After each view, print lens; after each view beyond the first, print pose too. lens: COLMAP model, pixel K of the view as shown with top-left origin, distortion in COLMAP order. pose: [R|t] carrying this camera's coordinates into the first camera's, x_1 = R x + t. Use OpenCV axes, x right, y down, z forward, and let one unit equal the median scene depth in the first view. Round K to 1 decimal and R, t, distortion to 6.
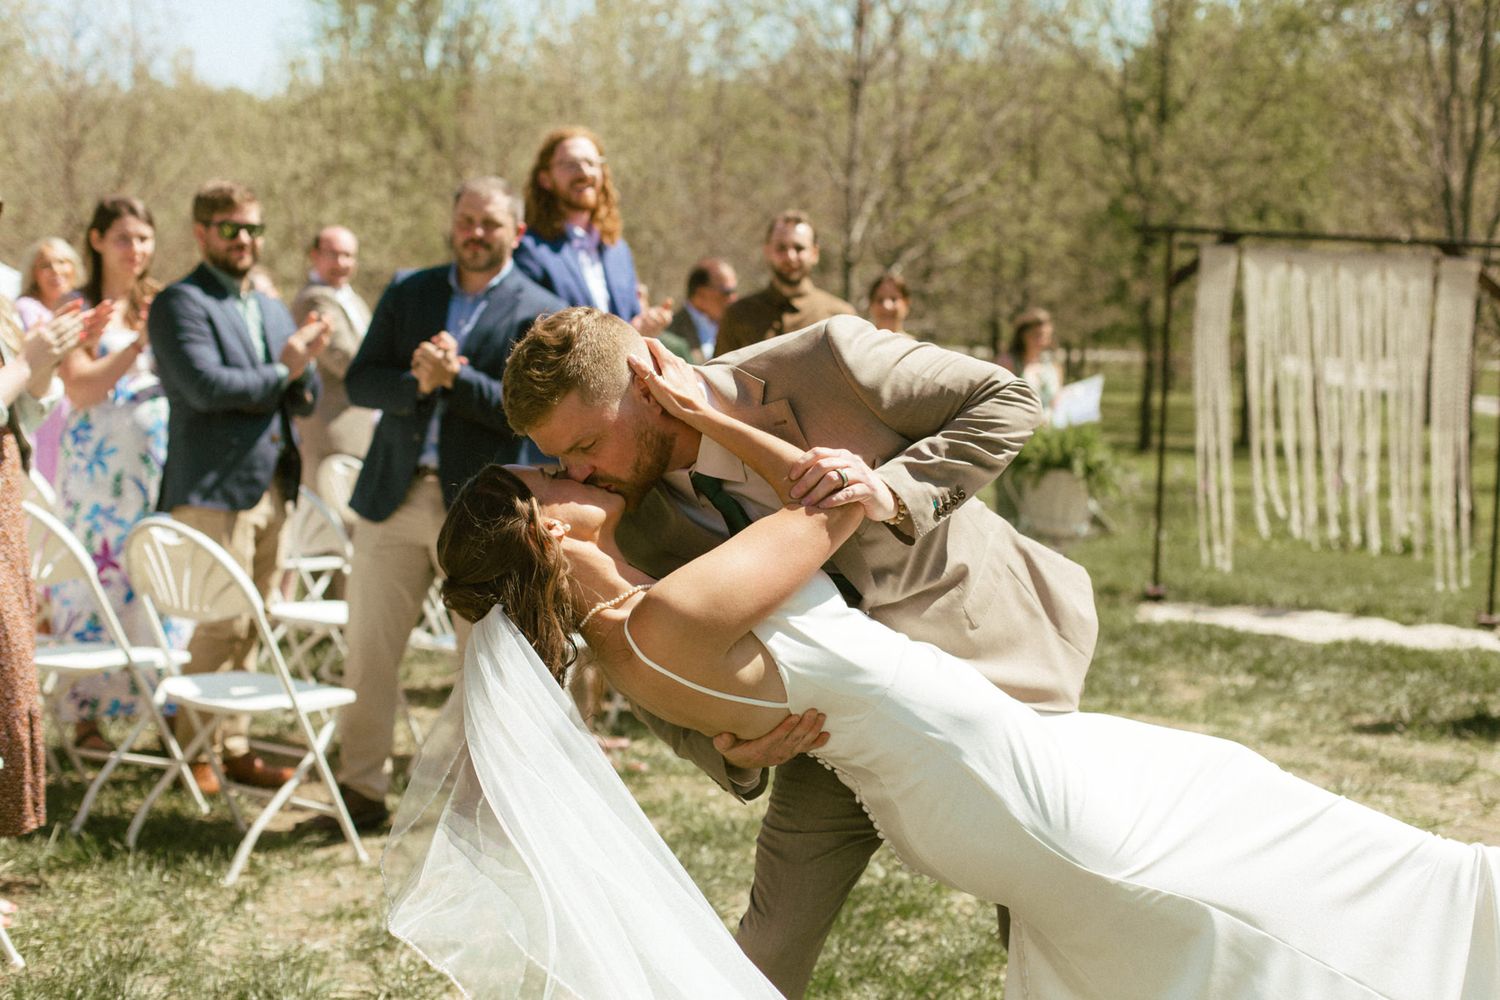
lens RADIAL K [[2293.4, 0, 750.0], [0, 2293.4, 500.0], [0, 0, 1]] dist [0.125161, 0.130047]
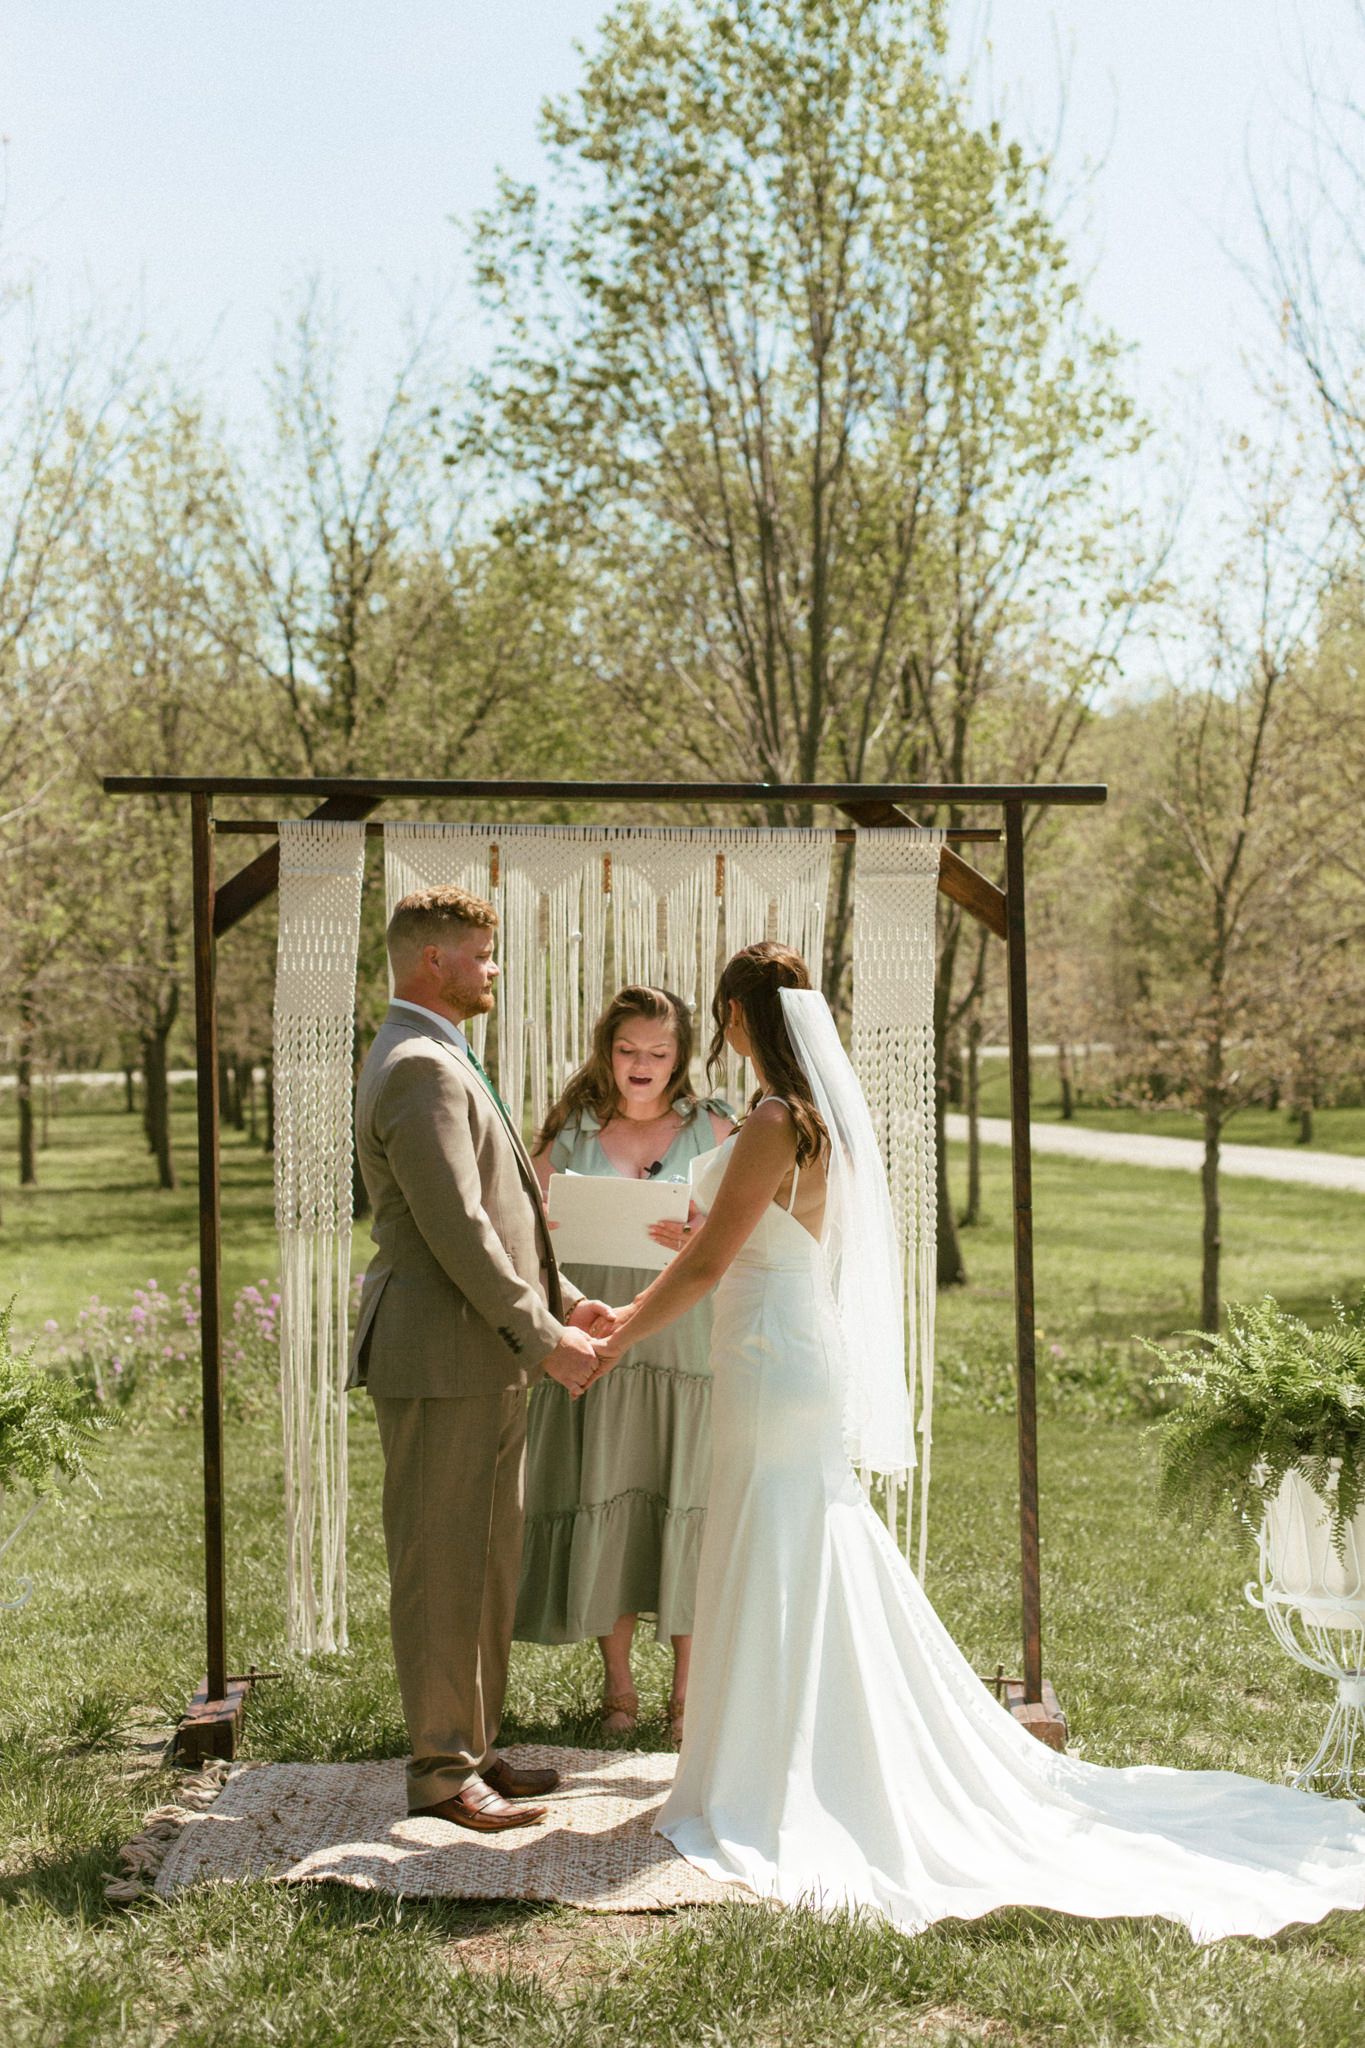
lens RADIAL K [[3014.7, 0, 682.5], [0, 3014.7, 1024.0], [0, 0, 1]] dist [-0.023511, -0.090708]
pose [[0.963496, -0.055020, 0.262008, 0.124414], [0.075384, 0.994812, -0.068307, -0.034925], [-0.256891, 0.085564, 0.962645, 0.484054]]
